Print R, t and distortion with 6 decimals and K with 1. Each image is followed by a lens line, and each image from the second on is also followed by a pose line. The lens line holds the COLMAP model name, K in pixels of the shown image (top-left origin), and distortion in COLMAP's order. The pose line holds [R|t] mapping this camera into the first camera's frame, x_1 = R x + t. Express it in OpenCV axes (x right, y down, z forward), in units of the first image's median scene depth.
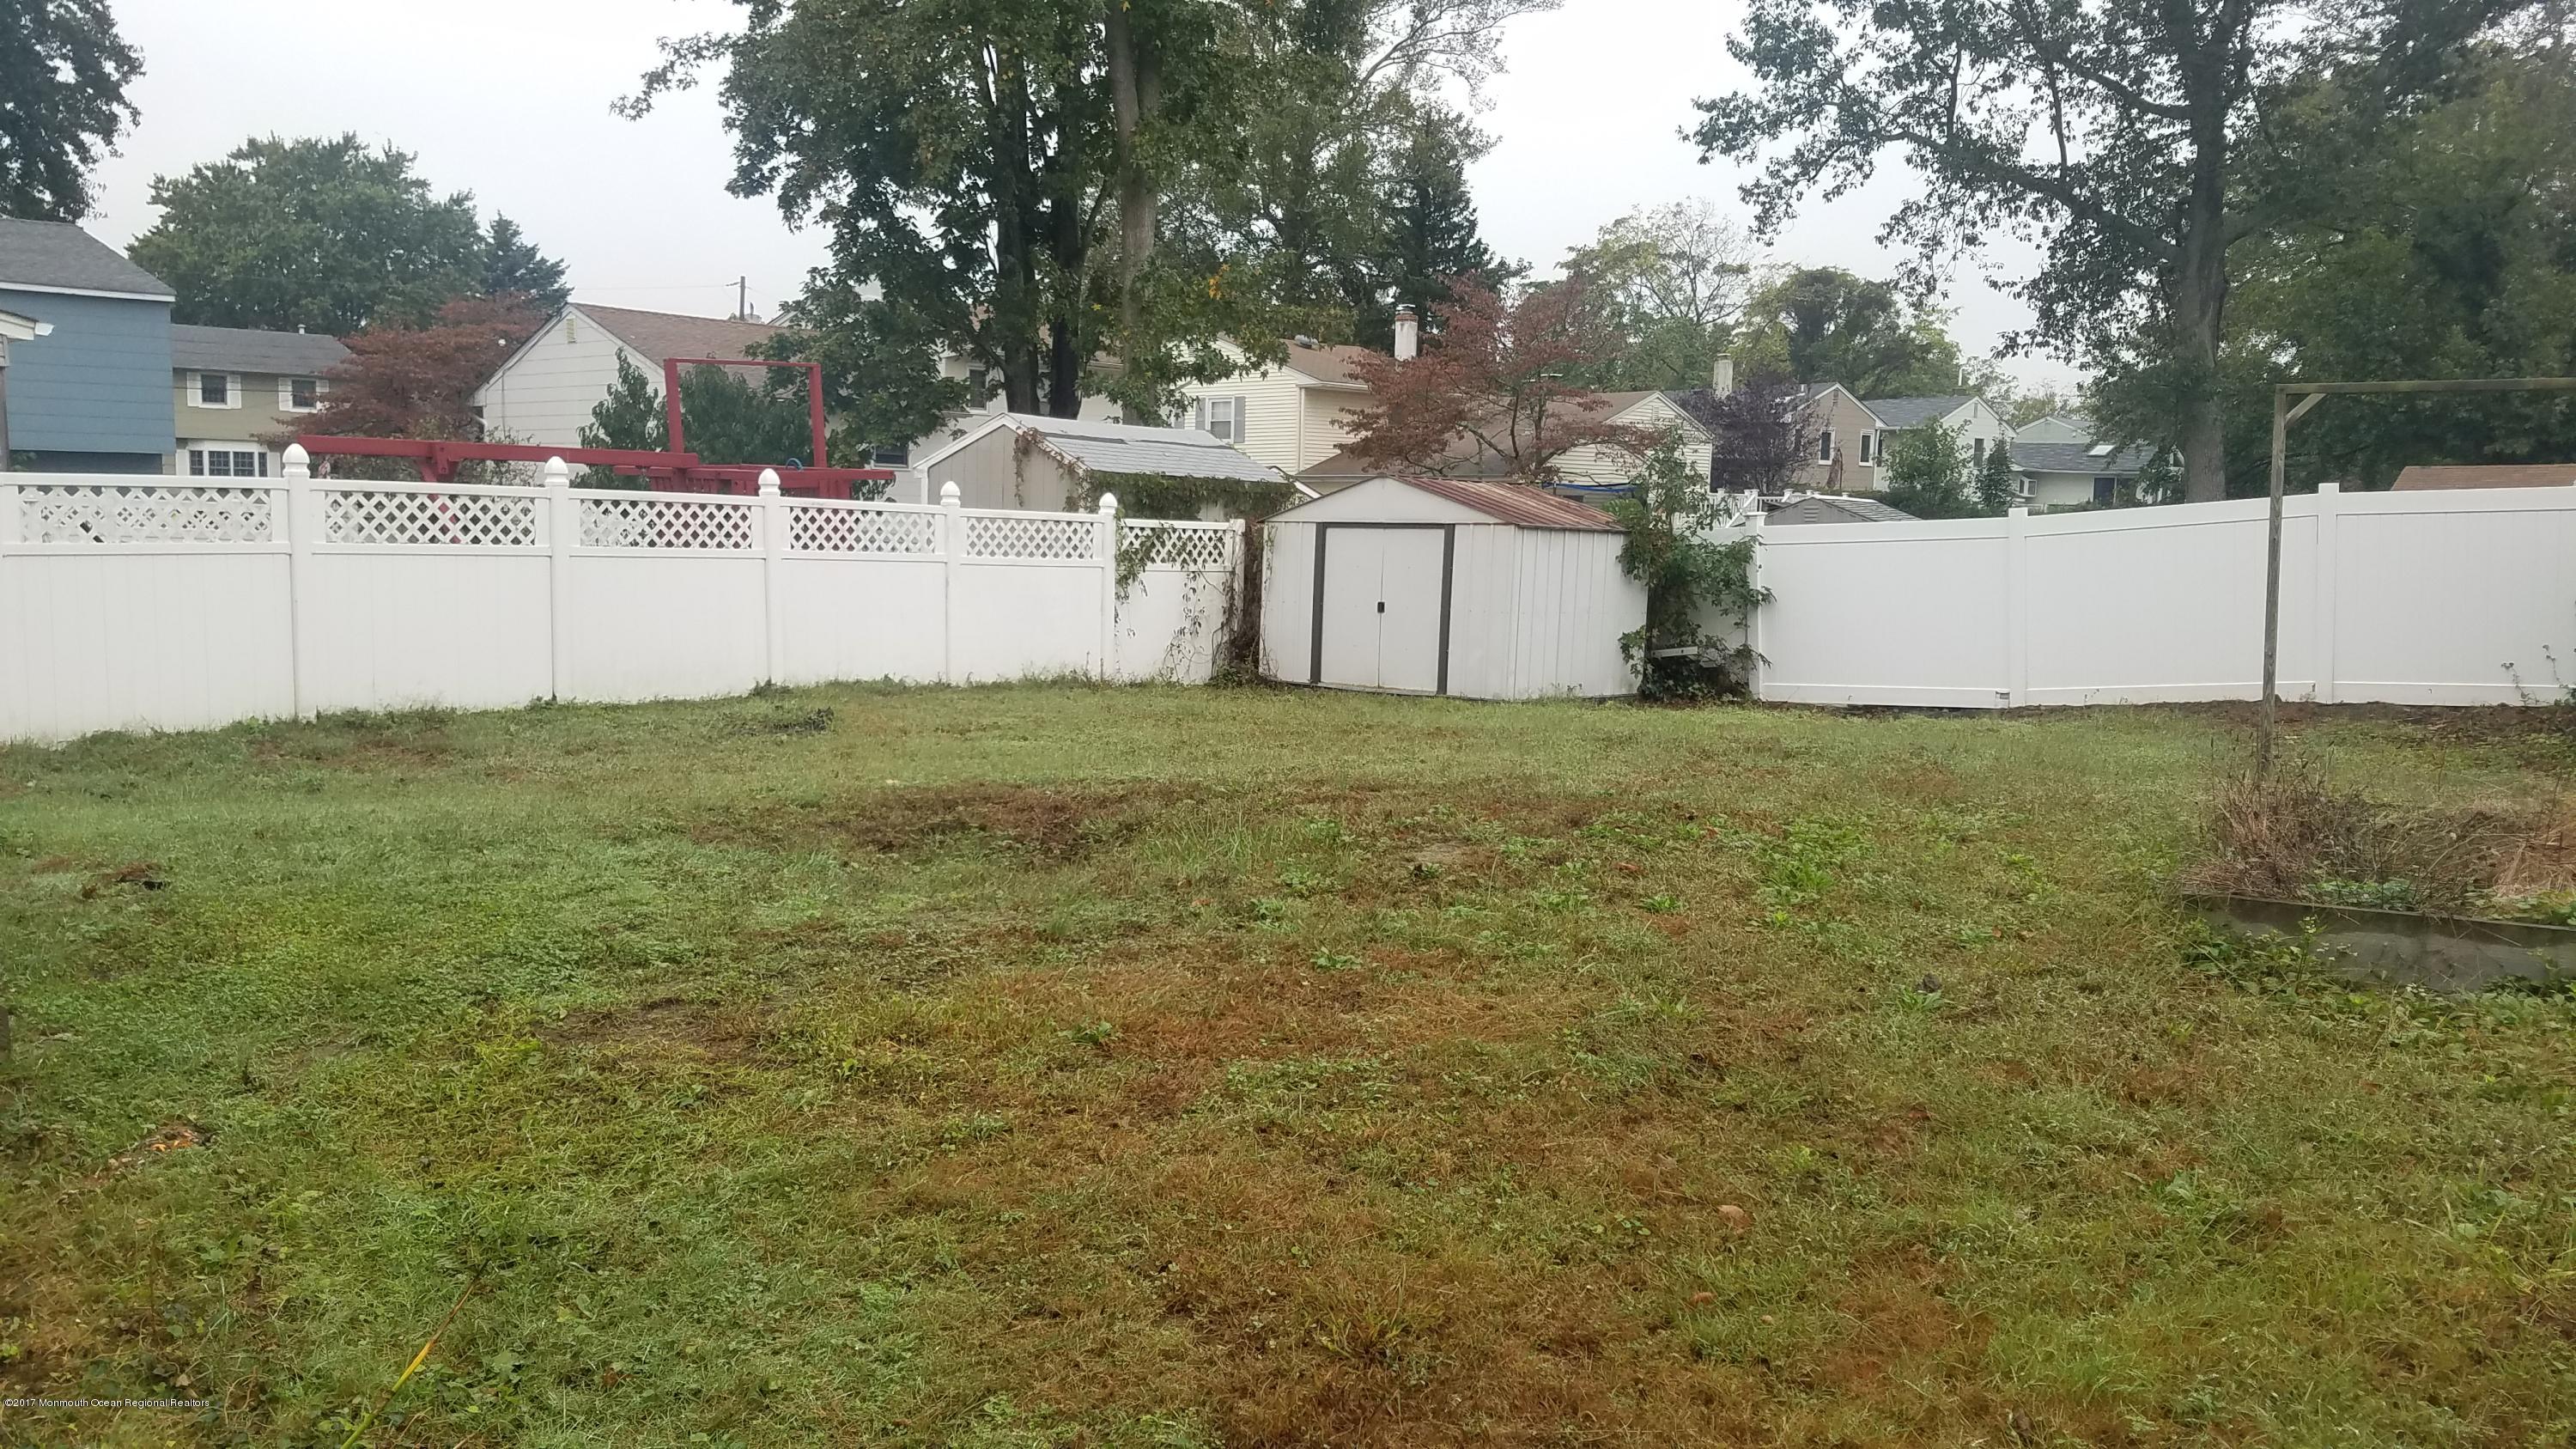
lens RADIAL K [[1964.2, 0, 1288.0], [0, 1964.2, 724.5], [0, 0, 1]] dist [0.002659, -0.000511]
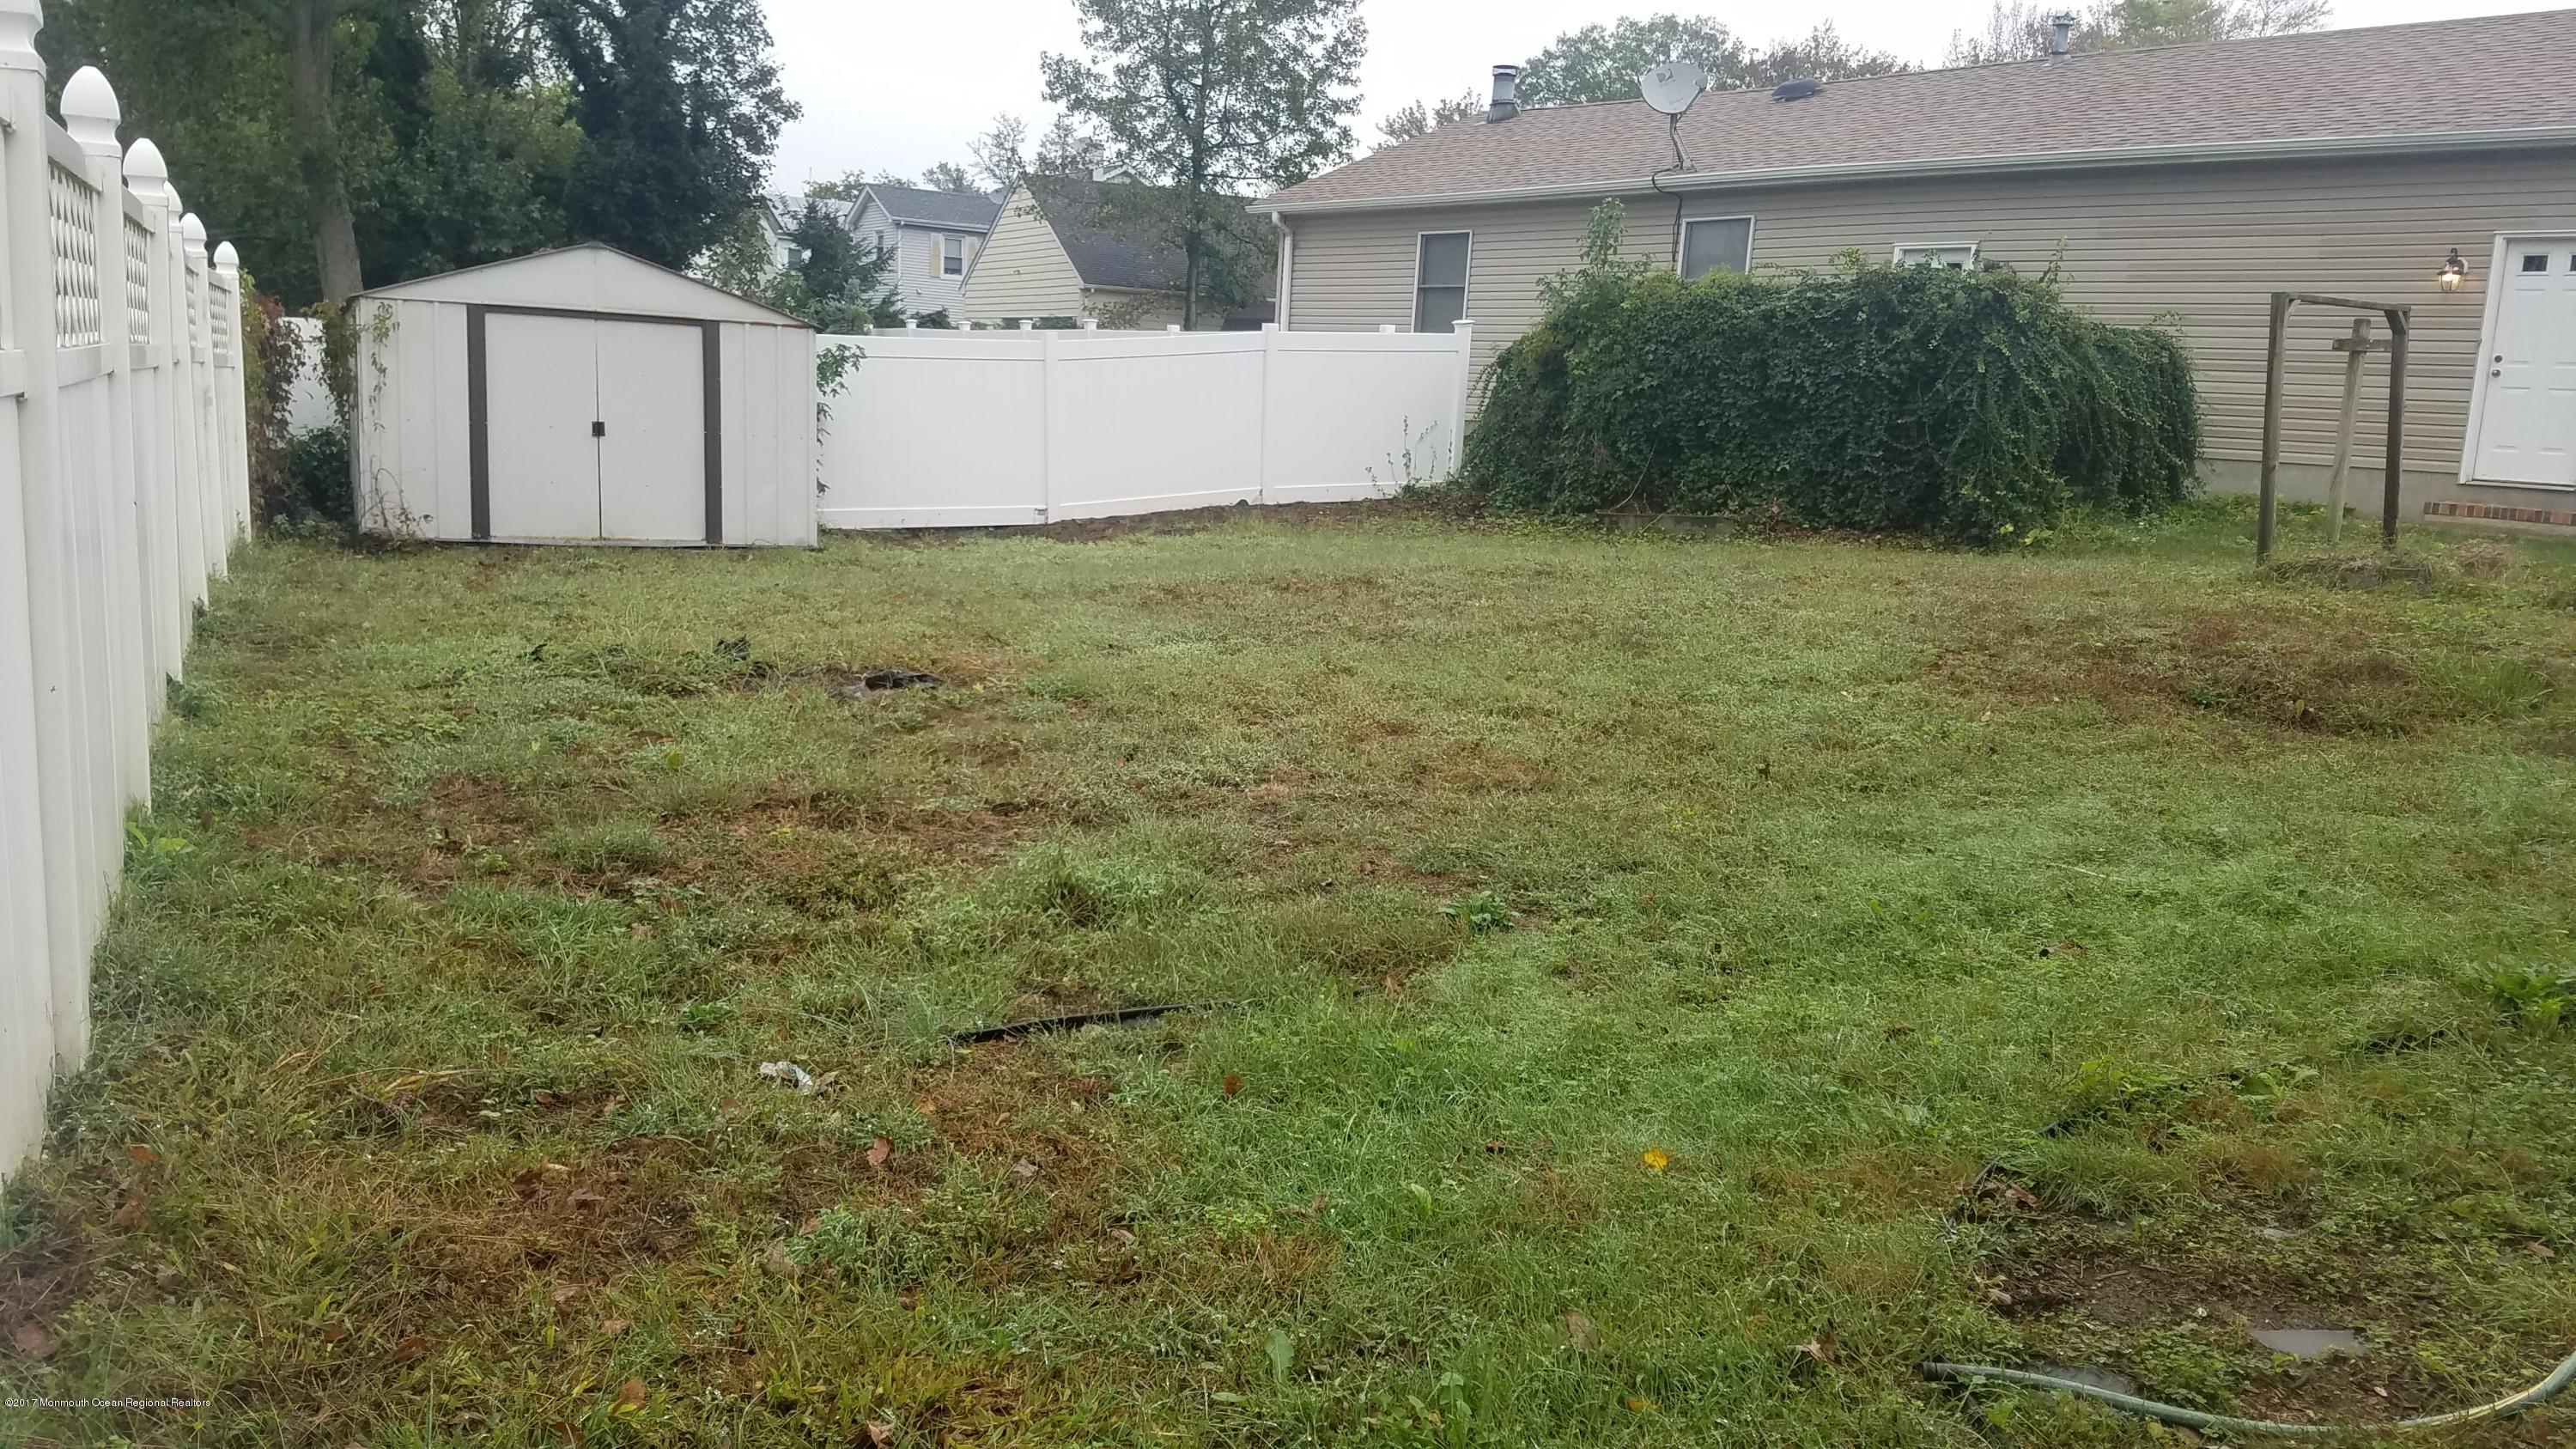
lens RADIAL K [[1964.2, 0, 1288.0], [0, 1964.2, 724.5], [0, 0, 1]] dist [0.002659, -0.000511]
pose [[0.259539, -0.150396, 0.953950, -0.586896], [0.039496, 0.988626, 0.145118, -0.046118], [-0.964925, 0.000013, 0.262526, 0.545433]]
